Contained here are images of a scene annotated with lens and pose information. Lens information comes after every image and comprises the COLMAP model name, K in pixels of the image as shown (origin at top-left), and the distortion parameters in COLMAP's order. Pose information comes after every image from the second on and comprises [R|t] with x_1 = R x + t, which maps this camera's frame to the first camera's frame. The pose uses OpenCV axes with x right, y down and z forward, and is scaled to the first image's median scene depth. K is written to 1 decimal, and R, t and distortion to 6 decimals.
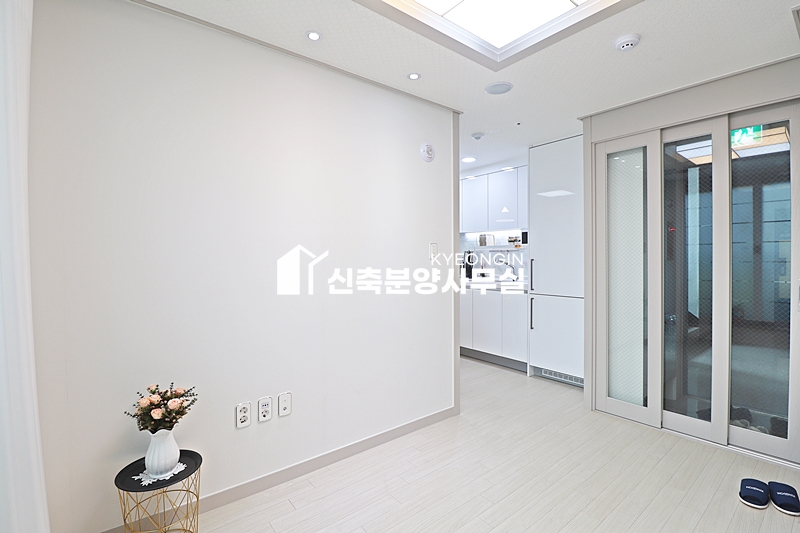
lens RADIAL K [[371.3, 0, 403.7], [0, 371.3, 258.2], [0, 0, 1]] dist [-0.017398, -0.000629]
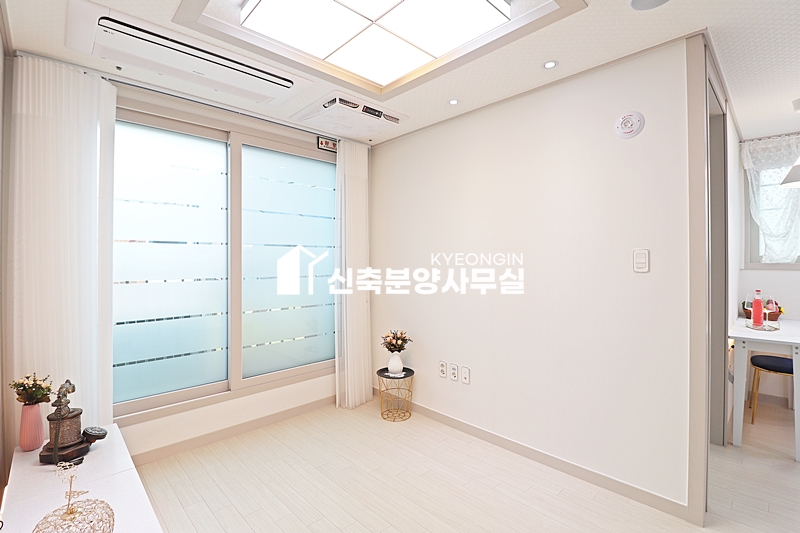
lens RADIAL K [[371.3, 0, 403.7], [0, 371.3, 258.2], [0, 0, 1]] dist [-0.017398, -0.000629]
pose [[0.089019, 0.000960, -0.996029, 0.978141], [-0.003666, 0.999993, 0.000636, -0.029256], [0.996023, 0.003594, 0.089022, 0.637302]]
